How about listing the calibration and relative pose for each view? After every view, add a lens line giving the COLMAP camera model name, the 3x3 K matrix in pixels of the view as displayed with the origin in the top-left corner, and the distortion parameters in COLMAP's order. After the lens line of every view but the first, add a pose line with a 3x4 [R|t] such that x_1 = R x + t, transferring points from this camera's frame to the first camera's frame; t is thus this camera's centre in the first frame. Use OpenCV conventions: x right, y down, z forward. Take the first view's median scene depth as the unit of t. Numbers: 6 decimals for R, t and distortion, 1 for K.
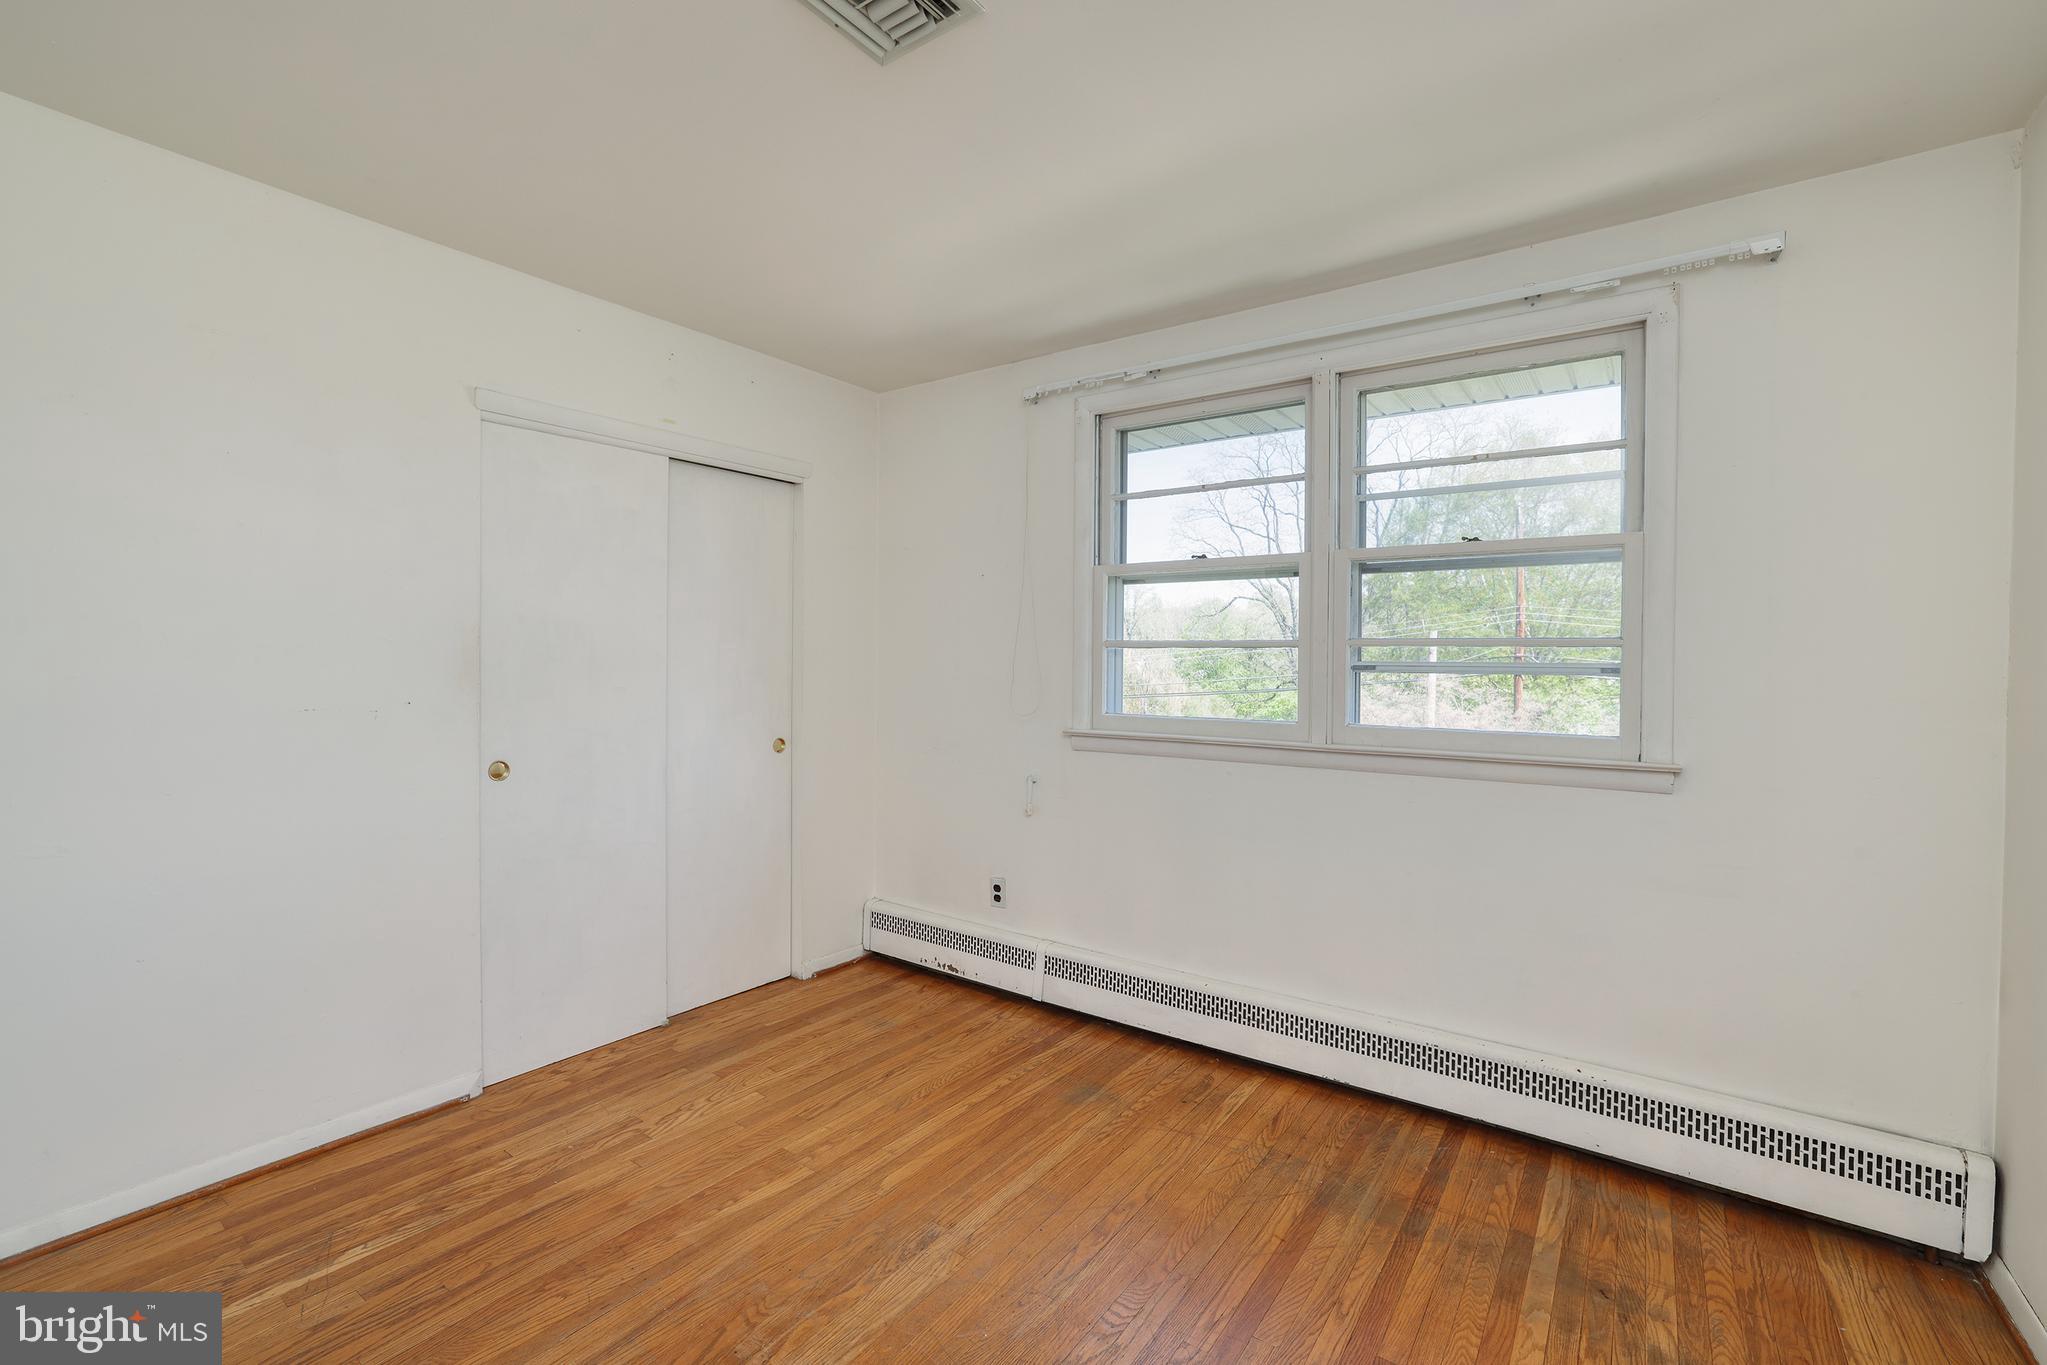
lens RADIAL K [[875.7, 0, 1023.7], [0, 875.7, 672.6], [0, 0, 1]] dist [-0.054378, 0.020321]
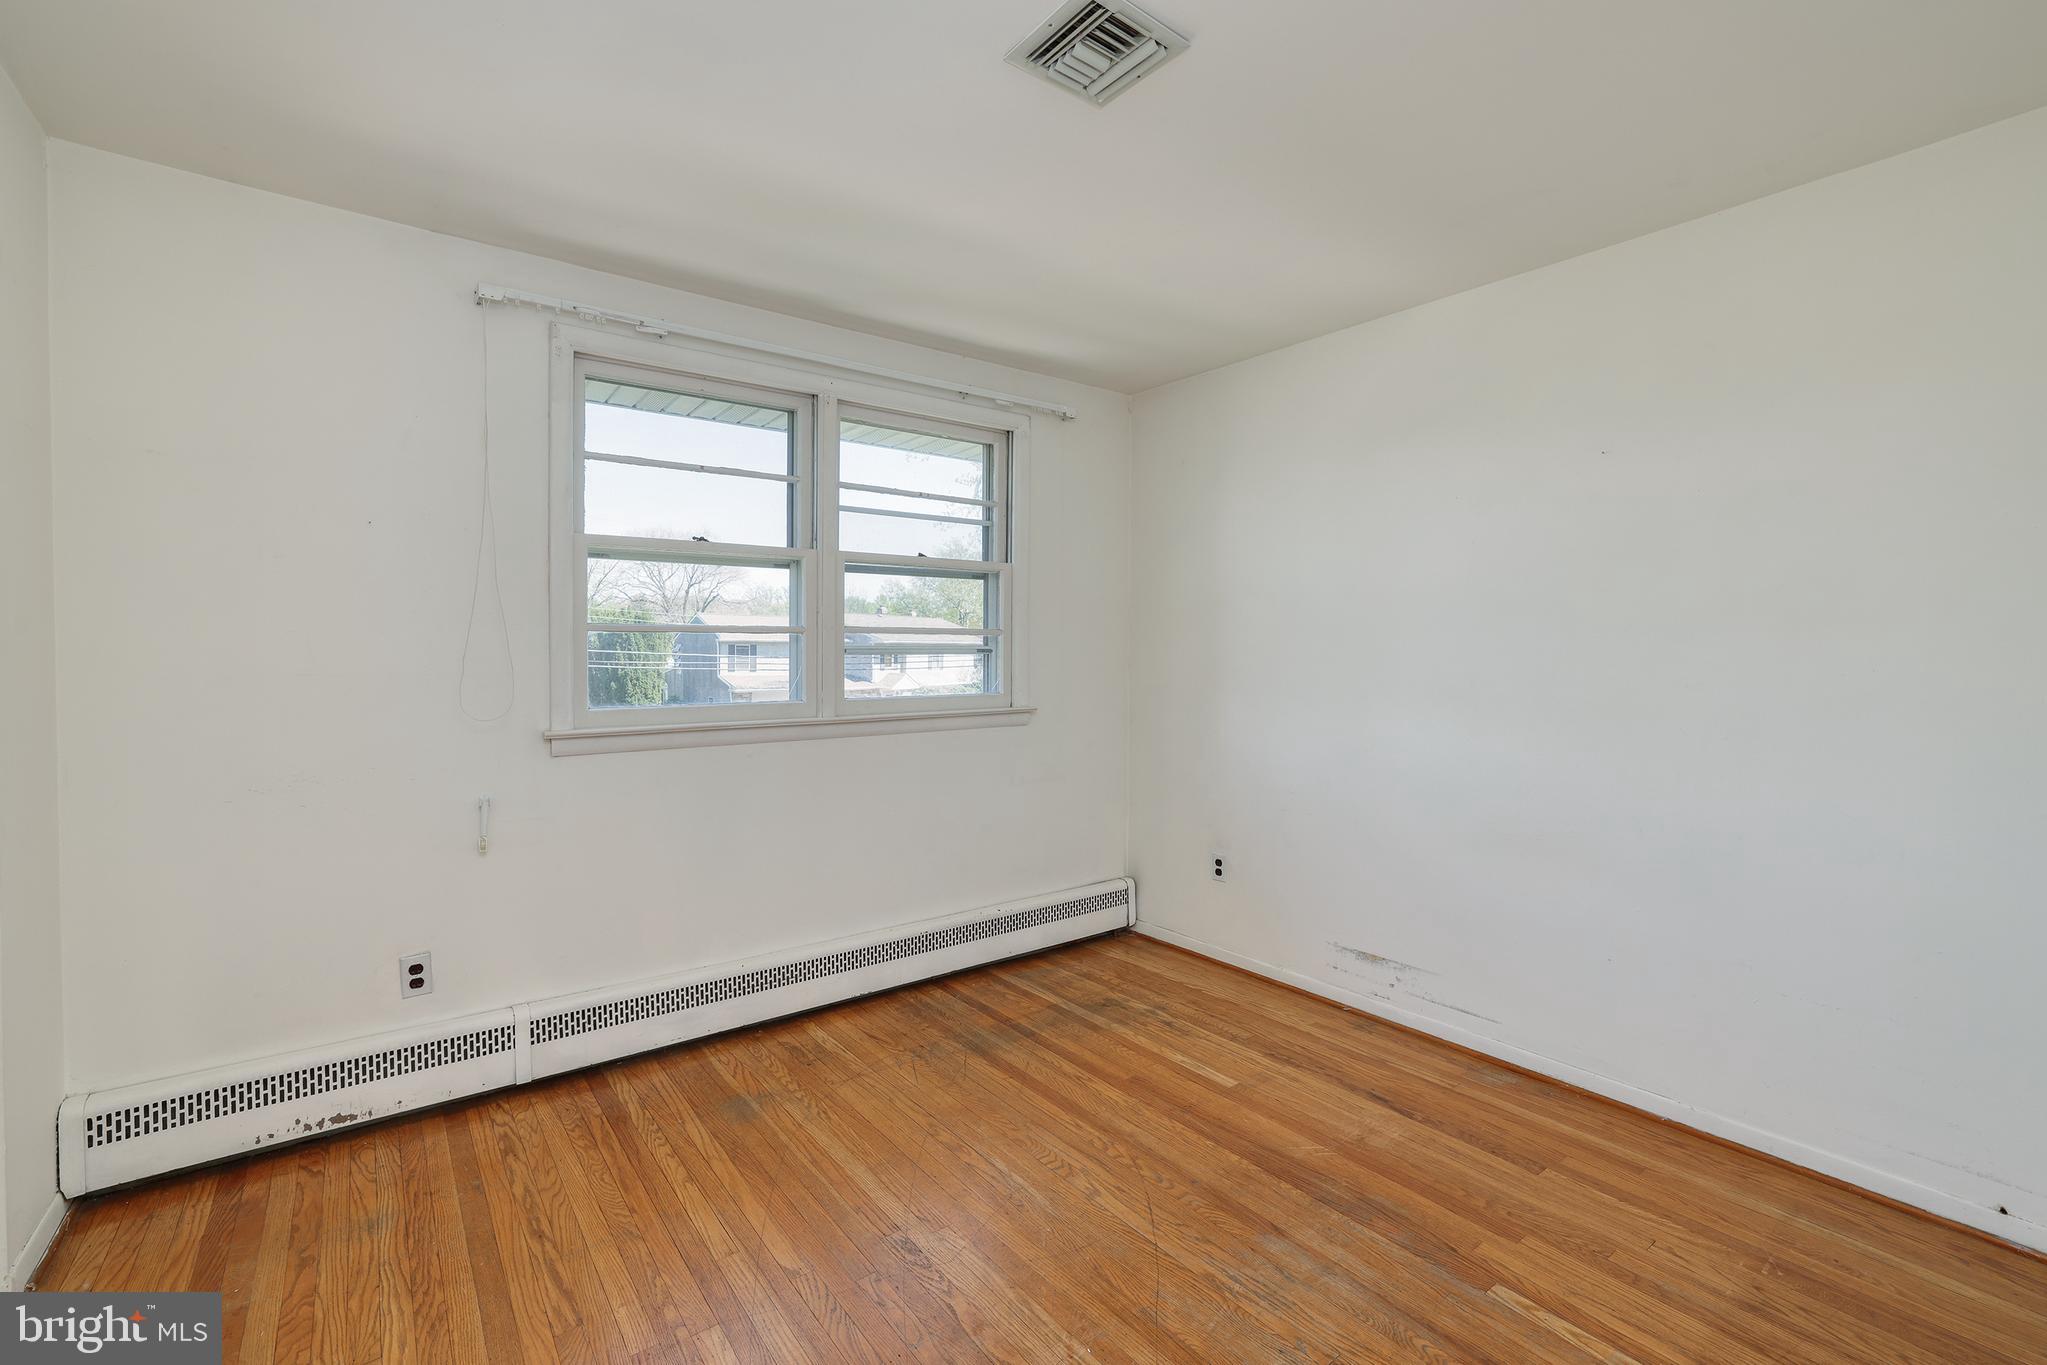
lens RADIAL K [[875.7, 0, 1023.7], [0, 875.7, 672.6], [0, 0, 1]] dist [-0.054378, 0.020321]
pose [[0.283871, -0.036194, 0.958179, -0.744483], [0.013453, 0.999339, 0.033763, -0.014281], [-0.958768, 0.003306, 0.284171, 0.451946]]
